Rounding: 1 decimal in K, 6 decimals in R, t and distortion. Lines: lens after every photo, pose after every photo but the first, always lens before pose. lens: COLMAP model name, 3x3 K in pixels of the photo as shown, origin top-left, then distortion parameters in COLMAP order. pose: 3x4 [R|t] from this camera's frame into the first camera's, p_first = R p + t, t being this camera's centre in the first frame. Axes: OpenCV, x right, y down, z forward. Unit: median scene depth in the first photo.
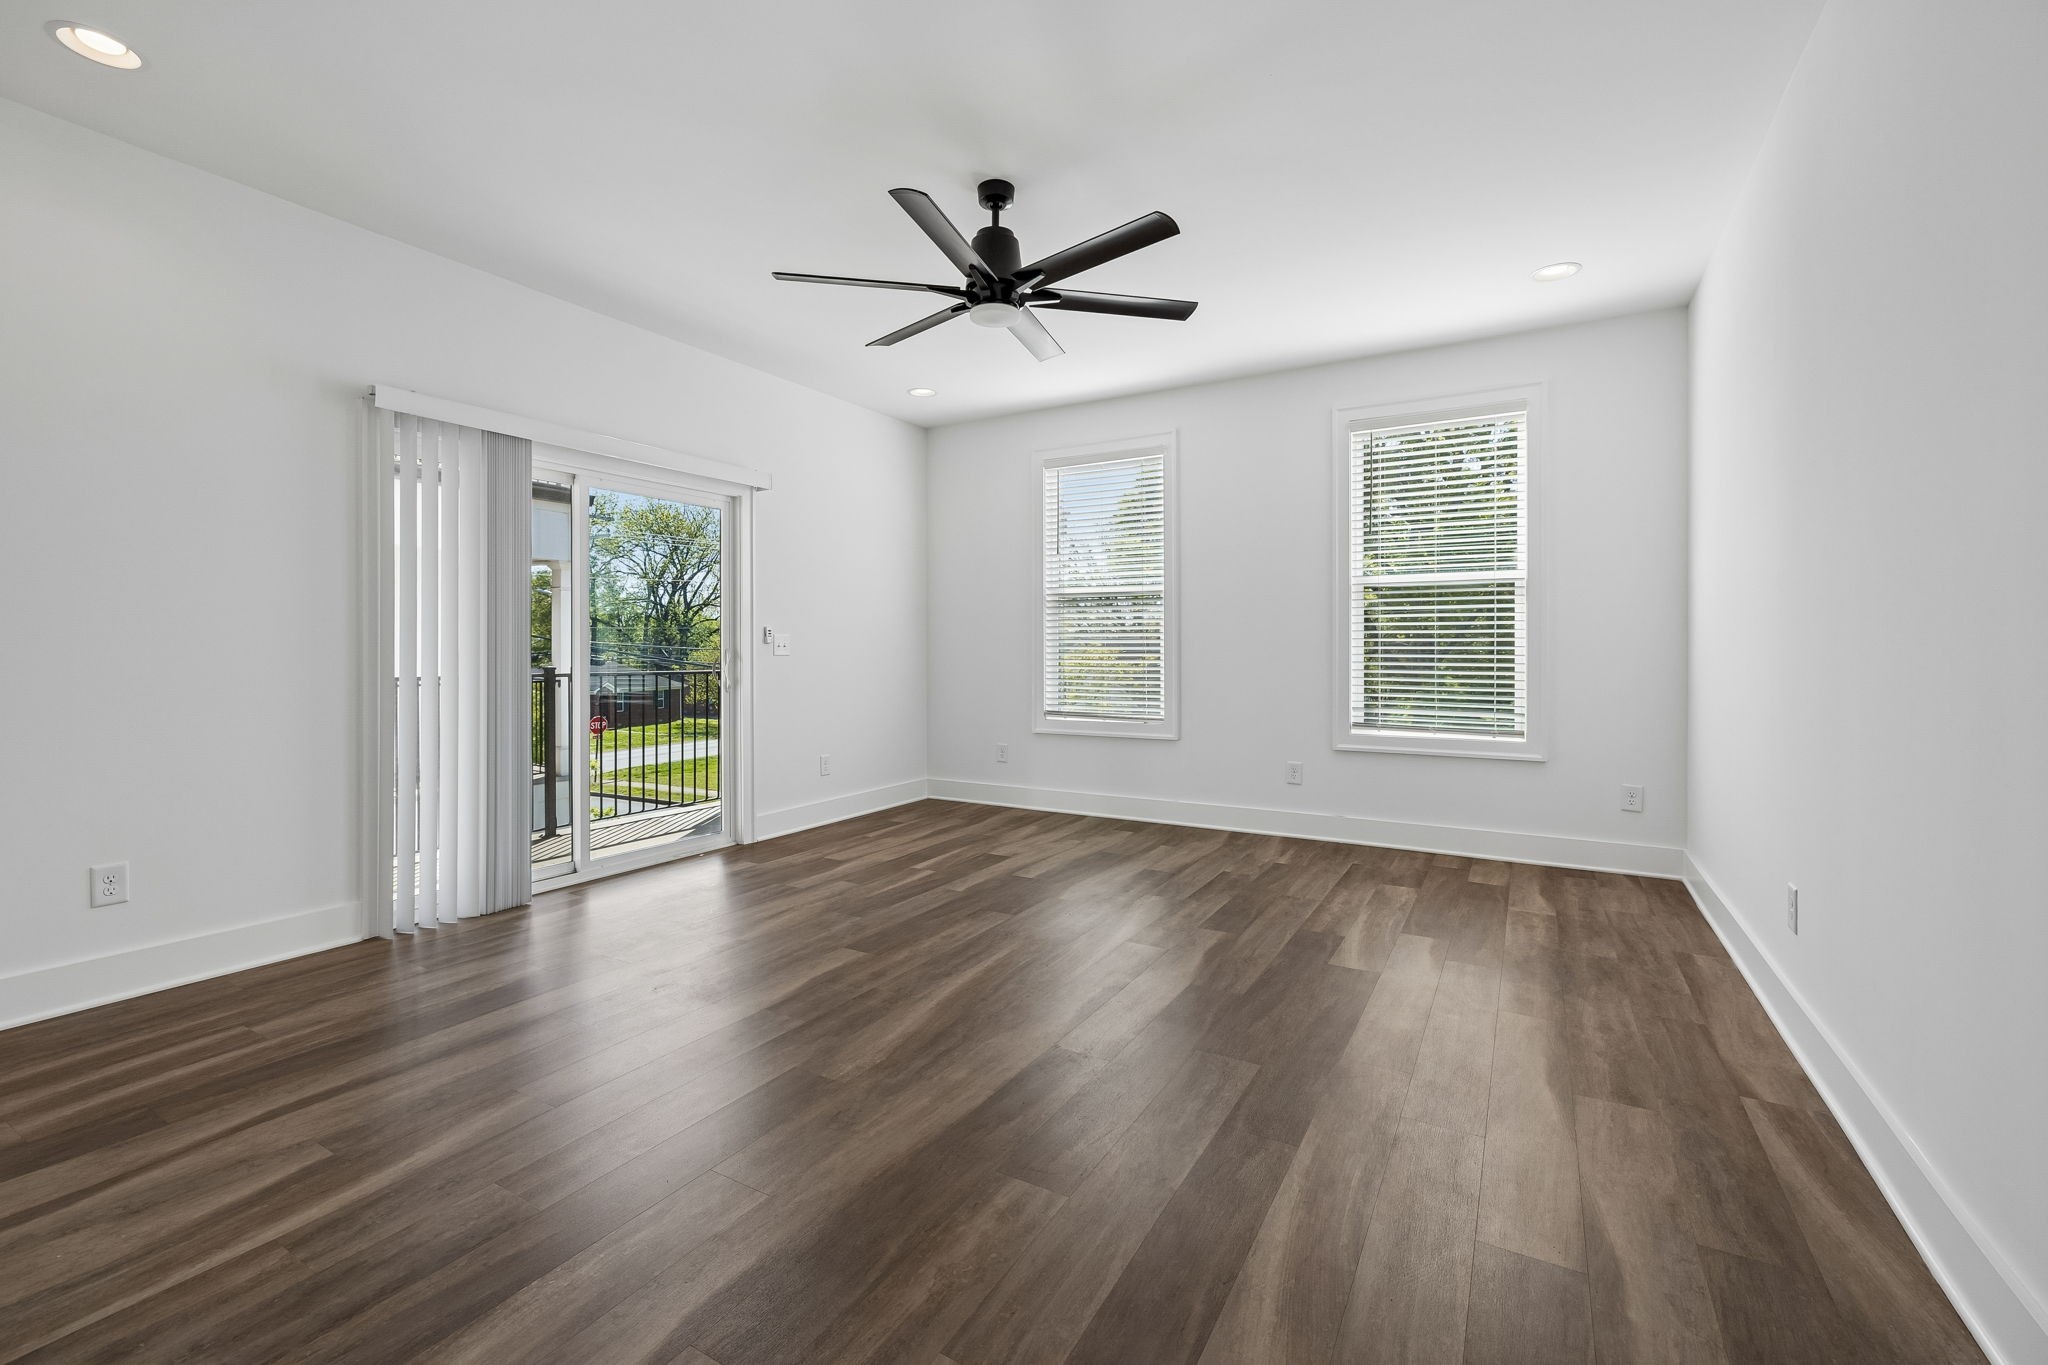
lens RADIAL K [[851.0, 0, 1020.8], [0, 851.0, 654.5], [0, 0, 1]] dist [-0.000694, -0.000196]
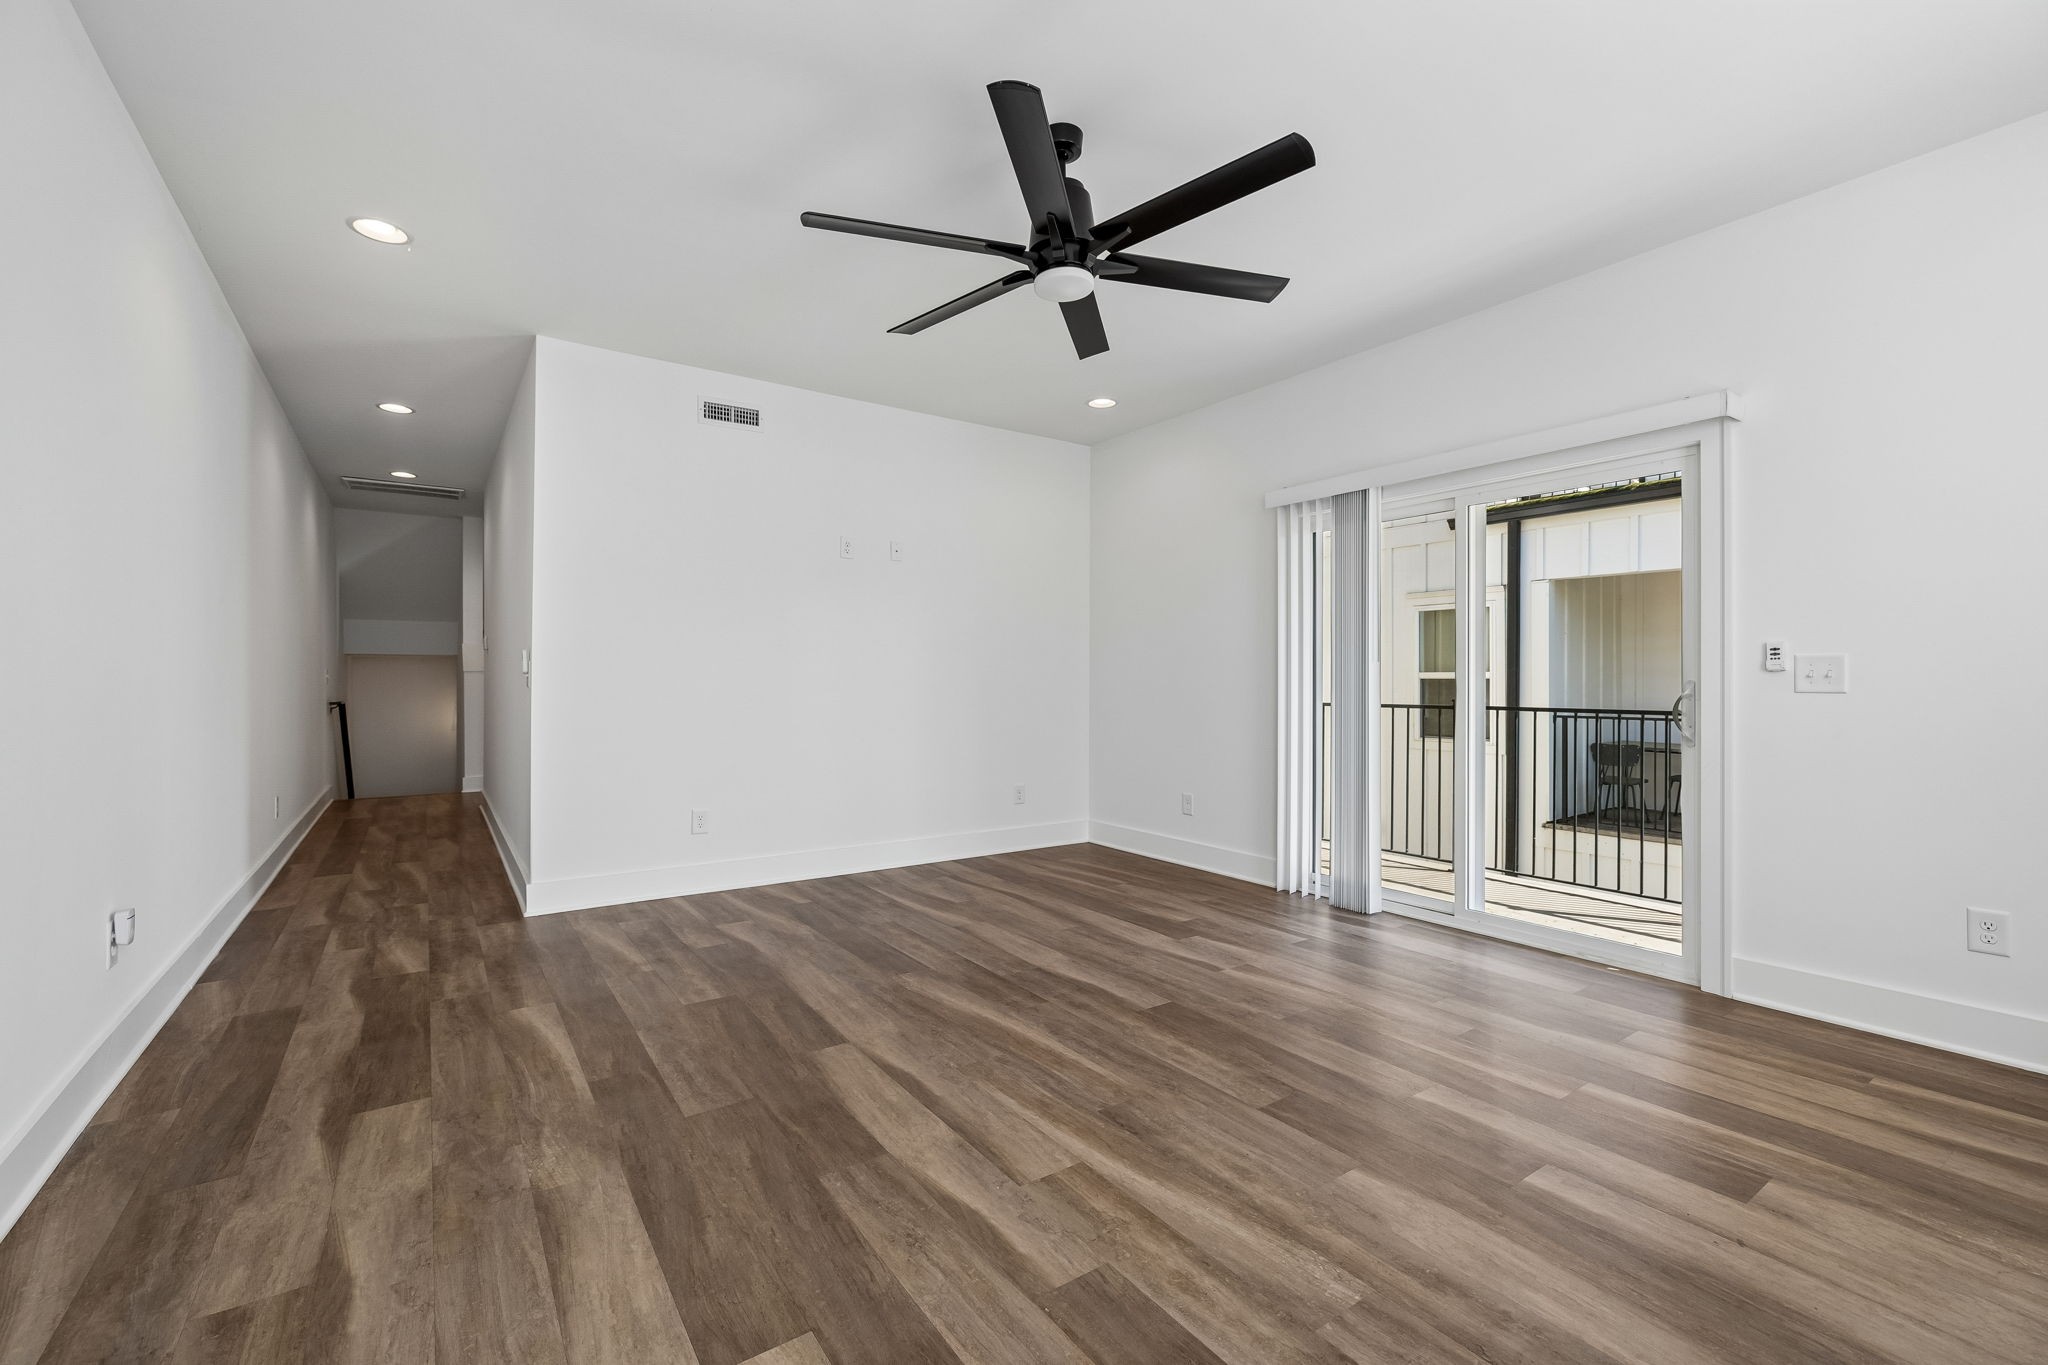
lens RADIAL K [[859.4, 0, 1024.1], [0, 859.4, 676.8], [0, 0, 1]] dist [0.002185, 0.000385]
pose [[-0.408903, -0.003556, -0.912571, 0.782236], [-0.004995, 0.999986, -0.001658, -0.009541], [0.912564, 0.003880, -0.408915, 1.348041]]
